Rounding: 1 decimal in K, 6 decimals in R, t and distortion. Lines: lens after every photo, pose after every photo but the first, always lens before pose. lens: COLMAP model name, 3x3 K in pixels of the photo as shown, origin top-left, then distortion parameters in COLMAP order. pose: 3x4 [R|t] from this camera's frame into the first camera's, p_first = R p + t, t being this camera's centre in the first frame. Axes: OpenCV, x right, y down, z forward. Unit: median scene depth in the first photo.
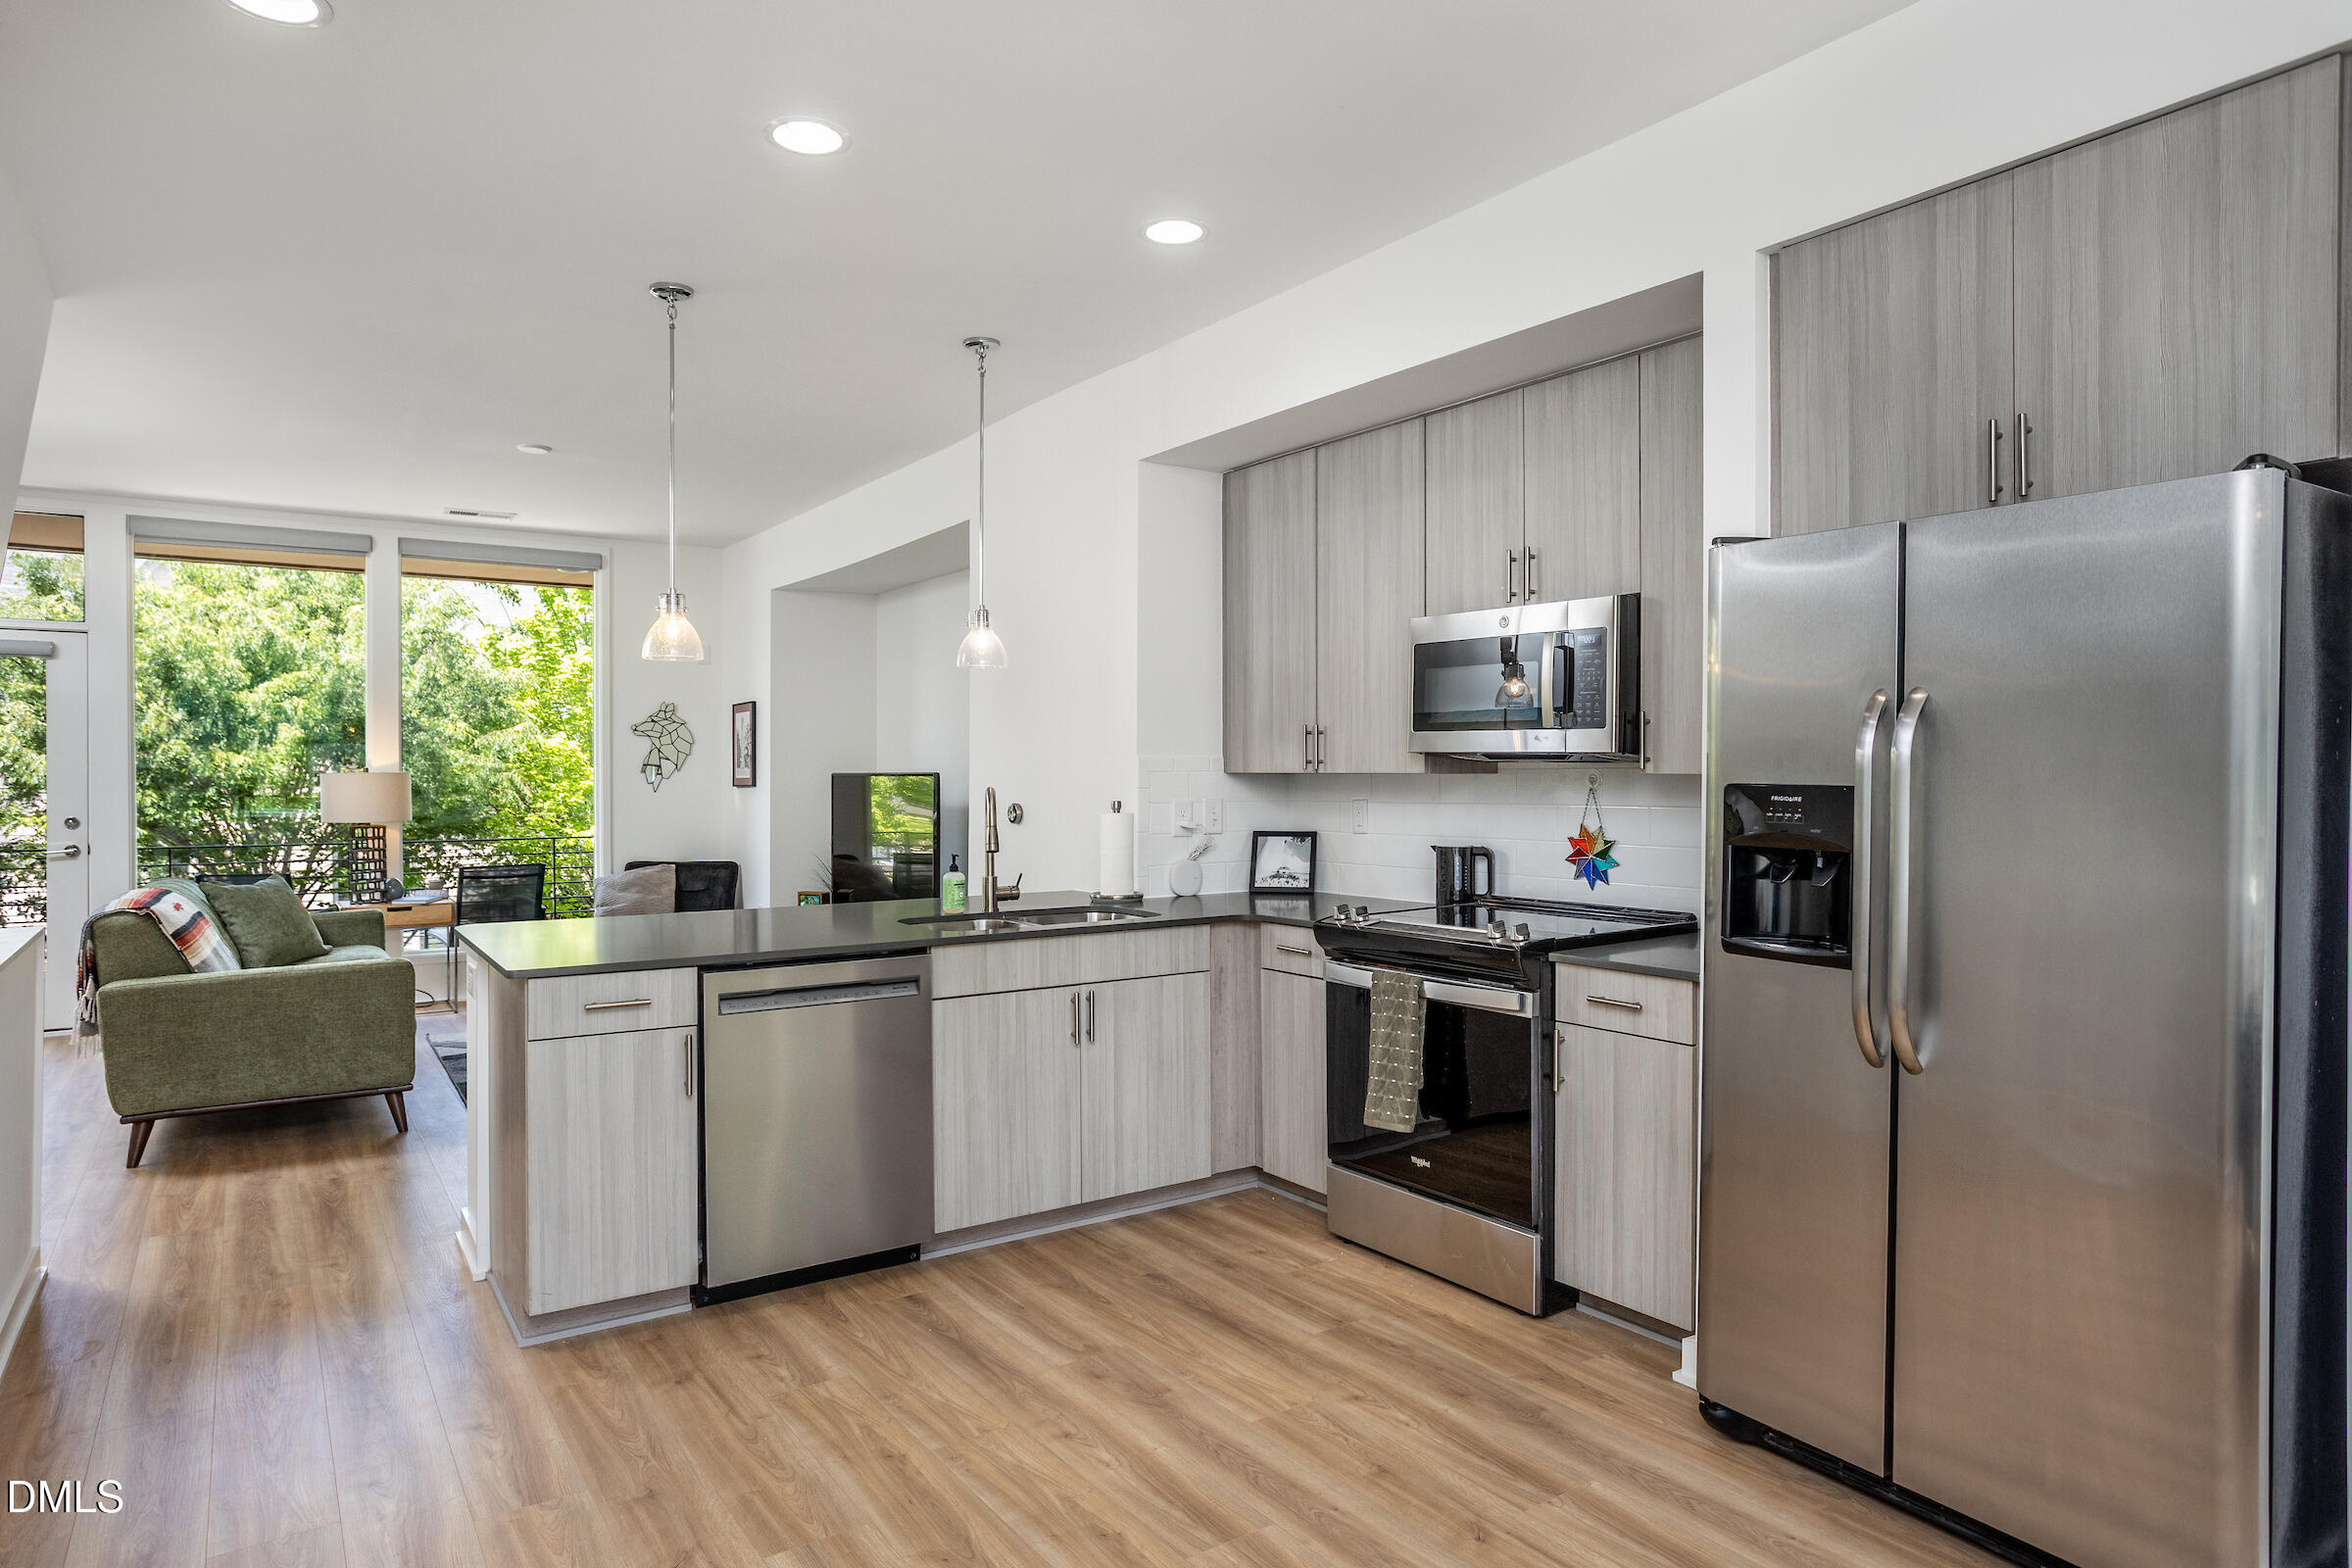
lens RADIAL K [[1371.5, 0, 1176.0], [0, 1371.5, 784.0], [0, 0, 1]] dist [0.000924, 0.003211]
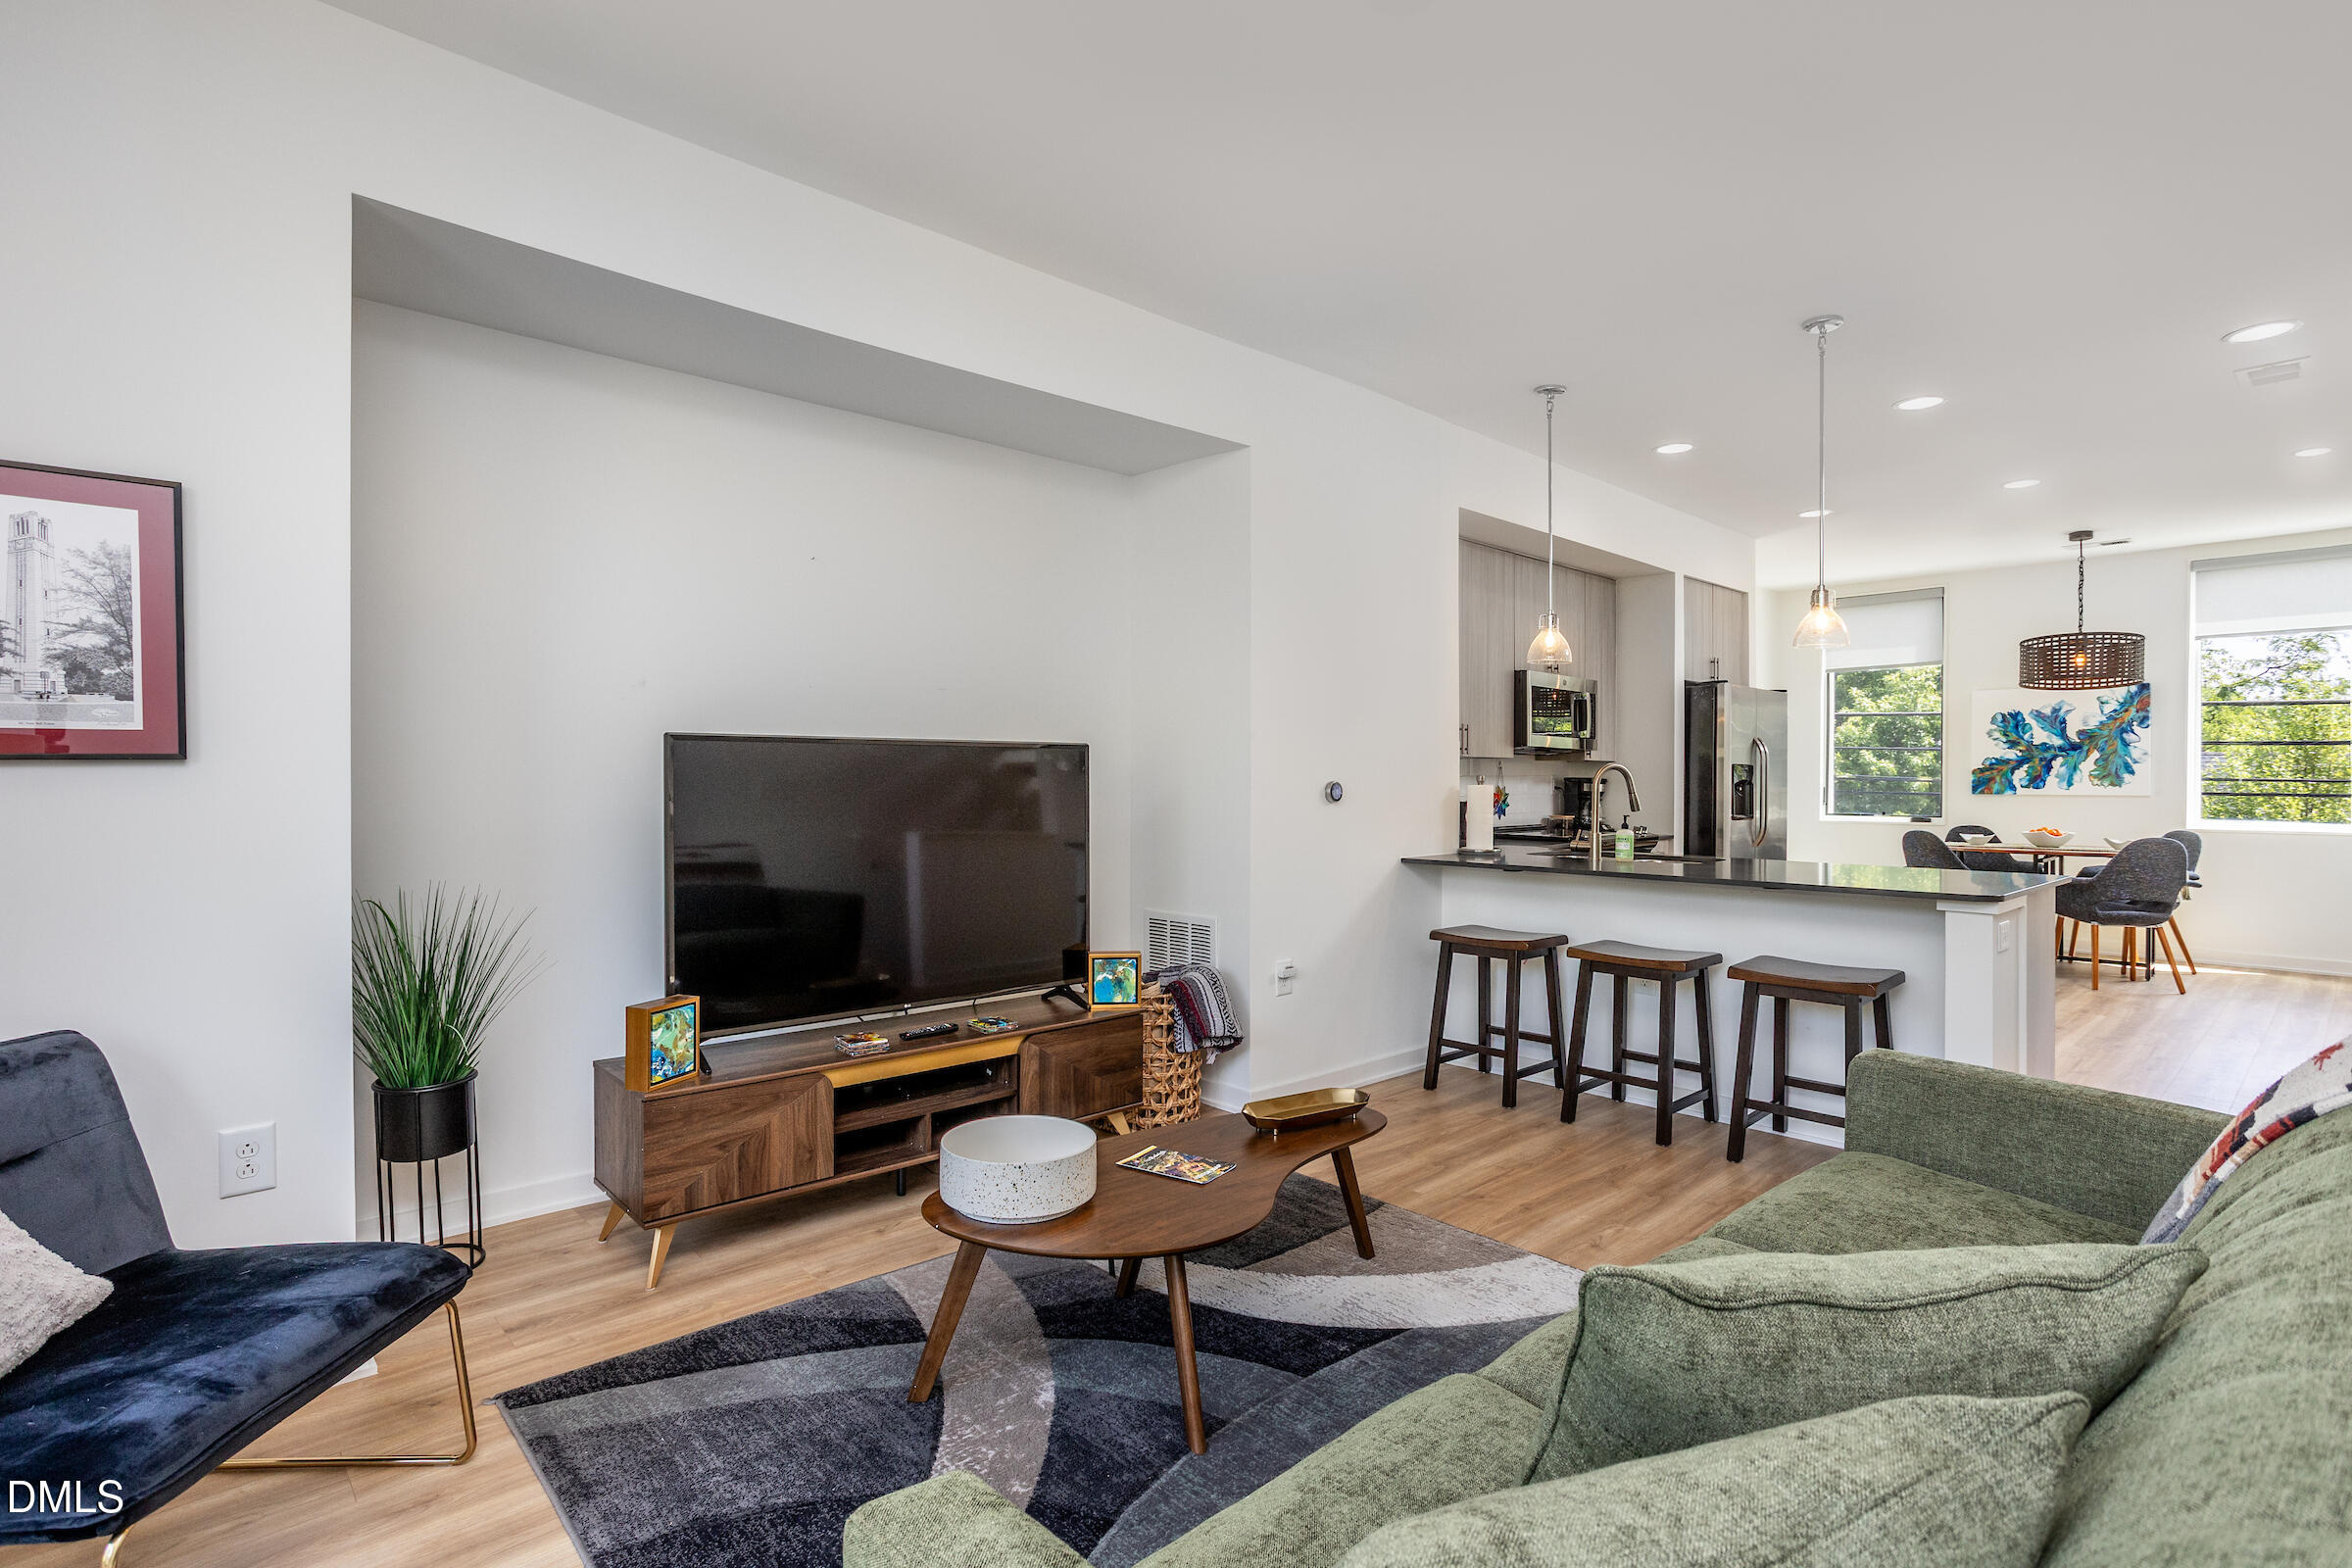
lens RADIAL K [[1129.7, 0, 1176.0], [0, 1129.7, 784.0], [0, 0, 1]] dist [-0.000259, 0.000285]
pose [[-0.142404, -0.011834, 0.989738, -0.756936], [-0.002784, 0.999929, 0.011556, 0.004440], [-0.989805, -0.001110, -0.142427, 1.021054]]
